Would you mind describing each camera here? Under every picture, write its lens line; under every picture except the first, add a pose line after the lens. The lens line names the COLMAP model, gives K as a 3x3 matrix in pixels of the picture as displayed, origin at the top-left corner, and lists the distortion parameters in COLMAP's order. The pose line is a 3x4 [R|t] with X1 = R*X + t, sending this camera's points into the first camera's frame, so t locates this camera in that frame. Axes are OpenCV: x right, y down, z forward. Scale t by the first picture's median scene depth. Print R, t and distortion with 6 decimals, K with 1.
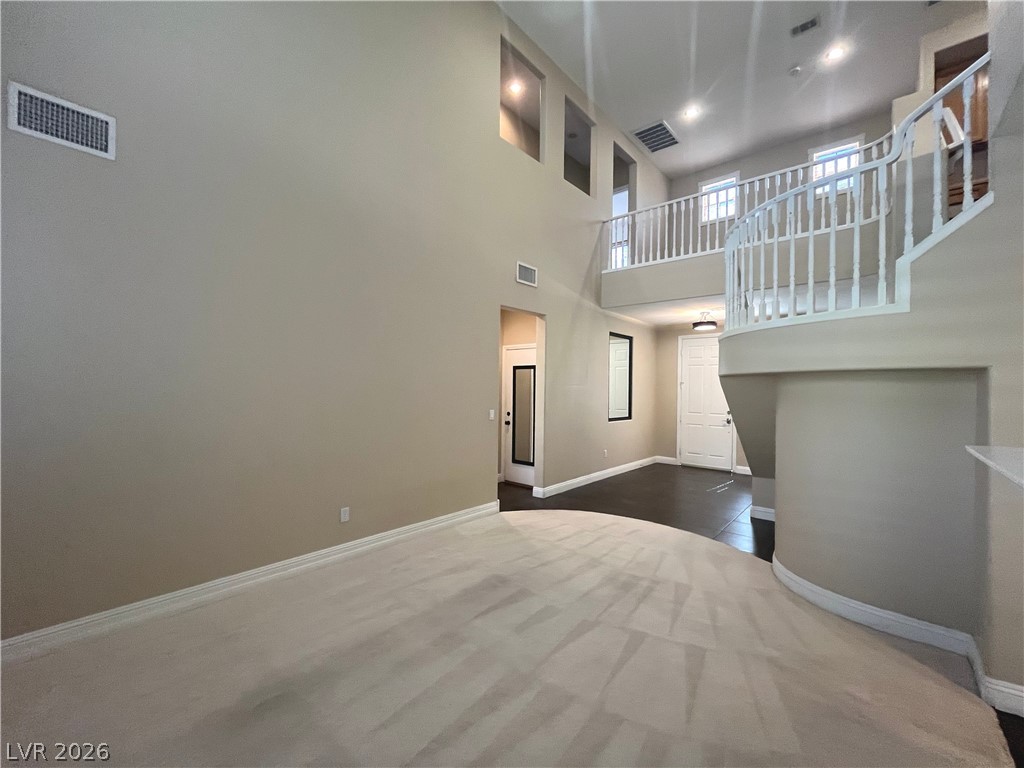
lens RADIAL K [[418.0, 0, 513.6], [0, 418.0, 384.3], [0, 0, 1]] dist [-0.002445, 0.000191]
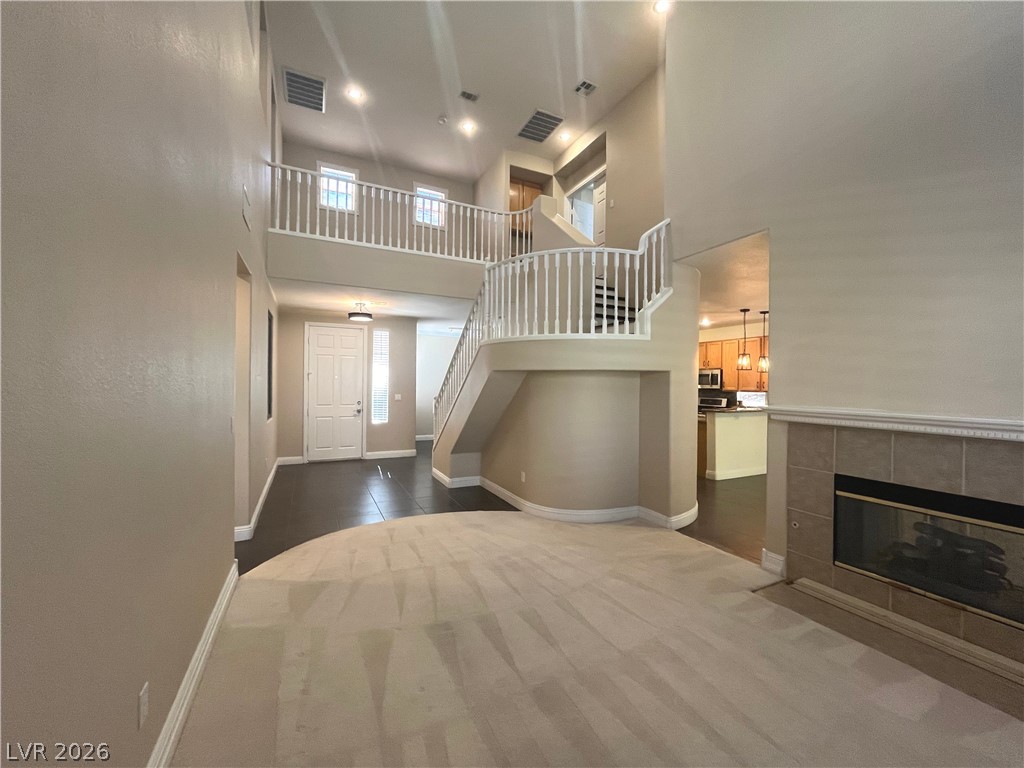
lens RADIAL K [[418.0, 0, 515.5], [0, 418.0, 385.1], [0, 0, 1]] dist [-0.002445, 0.000191]
pose [[0.380101, -0.014244, 0.924835, -0.443298], [-0.011054, 0.999740, 0.019941, -0.001813], [-0.924879, -0.017802, 0.379845, 0.371707]]
